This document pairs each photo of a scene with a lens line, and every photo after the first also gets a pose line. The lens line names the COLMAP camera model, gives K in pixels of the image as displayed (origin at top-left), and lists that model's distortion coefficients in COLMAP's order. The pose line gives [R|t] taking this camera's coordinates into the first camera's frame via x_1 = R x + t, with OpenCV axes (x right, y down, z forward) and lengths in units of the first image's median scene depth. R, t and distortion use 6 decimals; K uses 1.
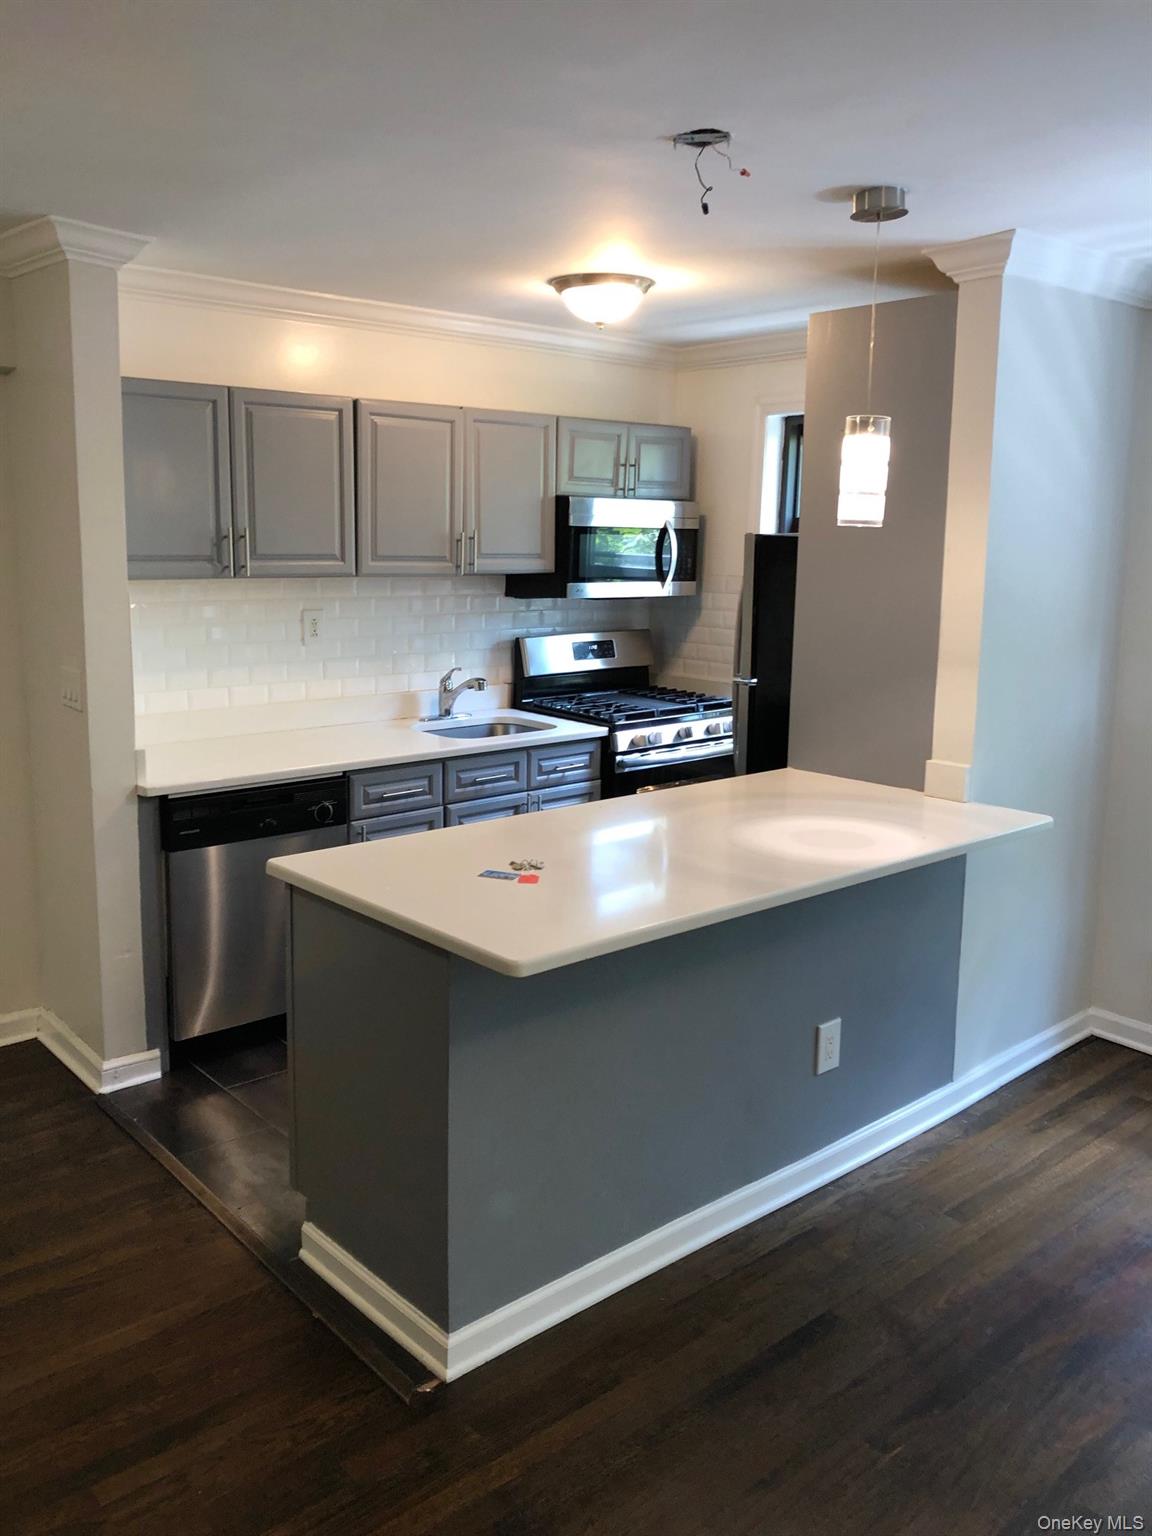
lens RADIAL K [[1248.1, 0, 588.5], [0, 1248.1, 768.3], [0, 0, 1]] dist [0.050130, -0.060936]
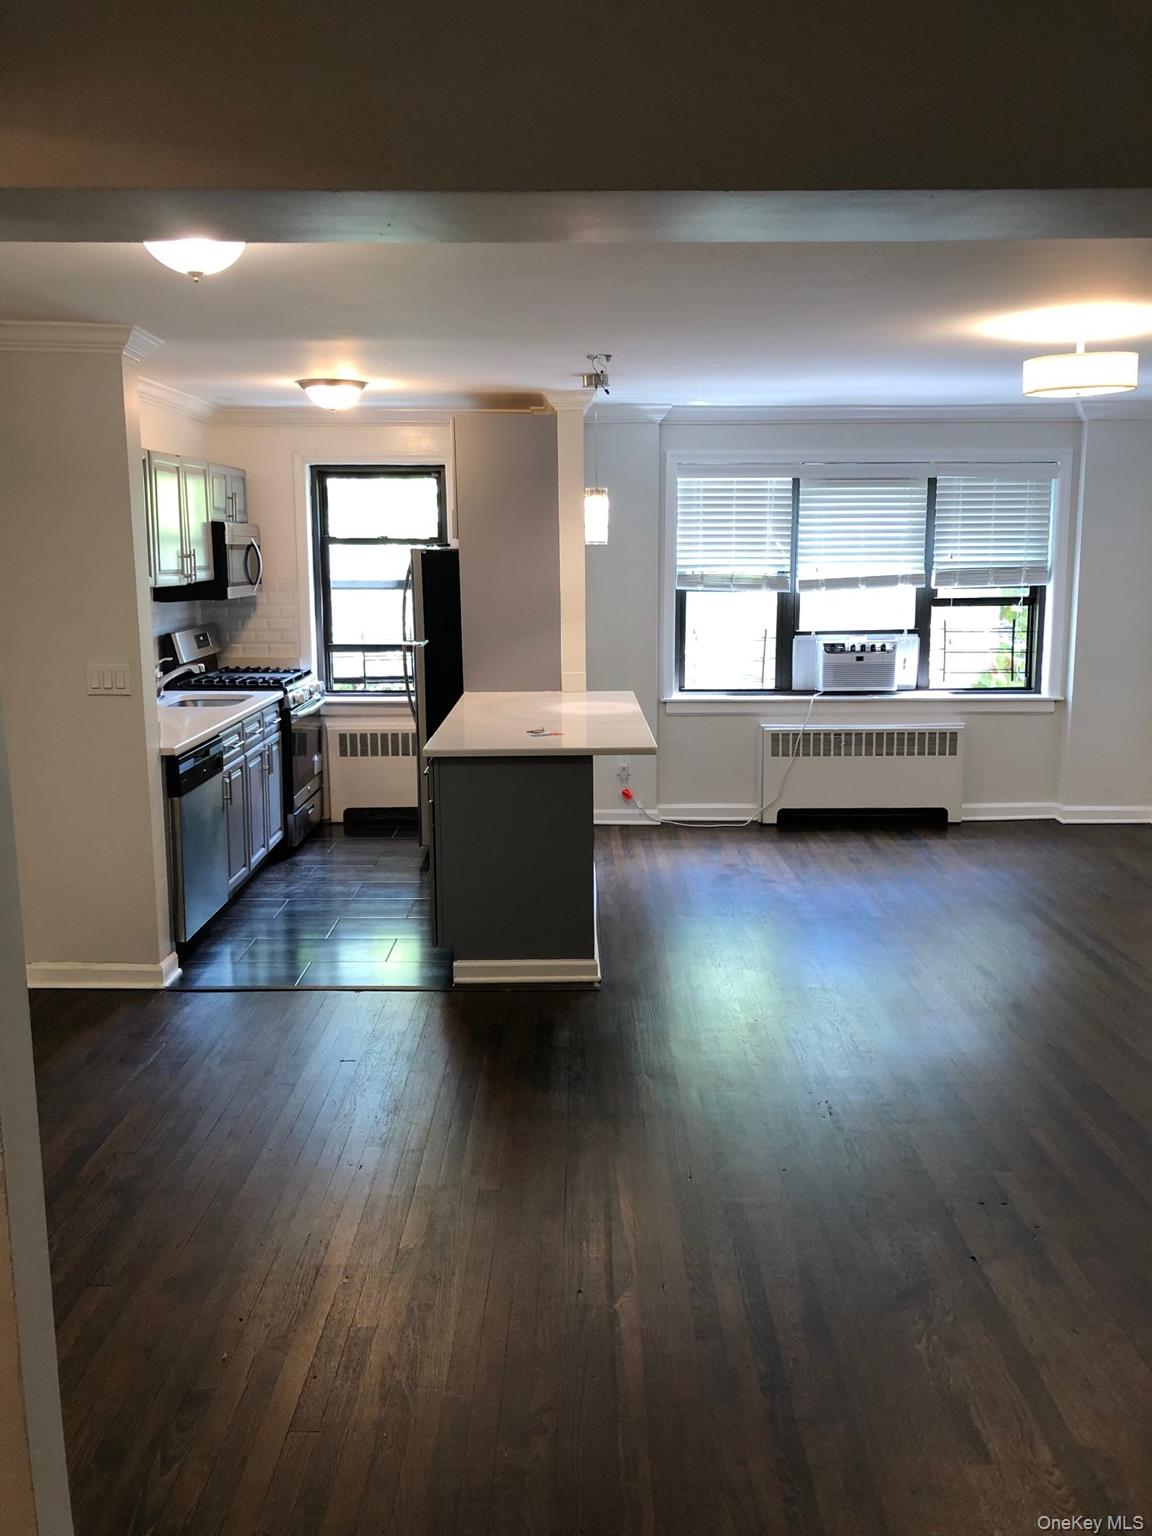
lens RADIAL K [[1248.1, 0, 579.3], [0, 1248.1, 767.8], [0, 0, 1]] dist [0.050130, -0.060936]
pose [[0.672457, -0.153022, 0.724145, -0.934176], [0.154927, 0.985821, 0.064449, 0.014243], [-0.723740, 0.068850, 0.686630, -0.209204]]
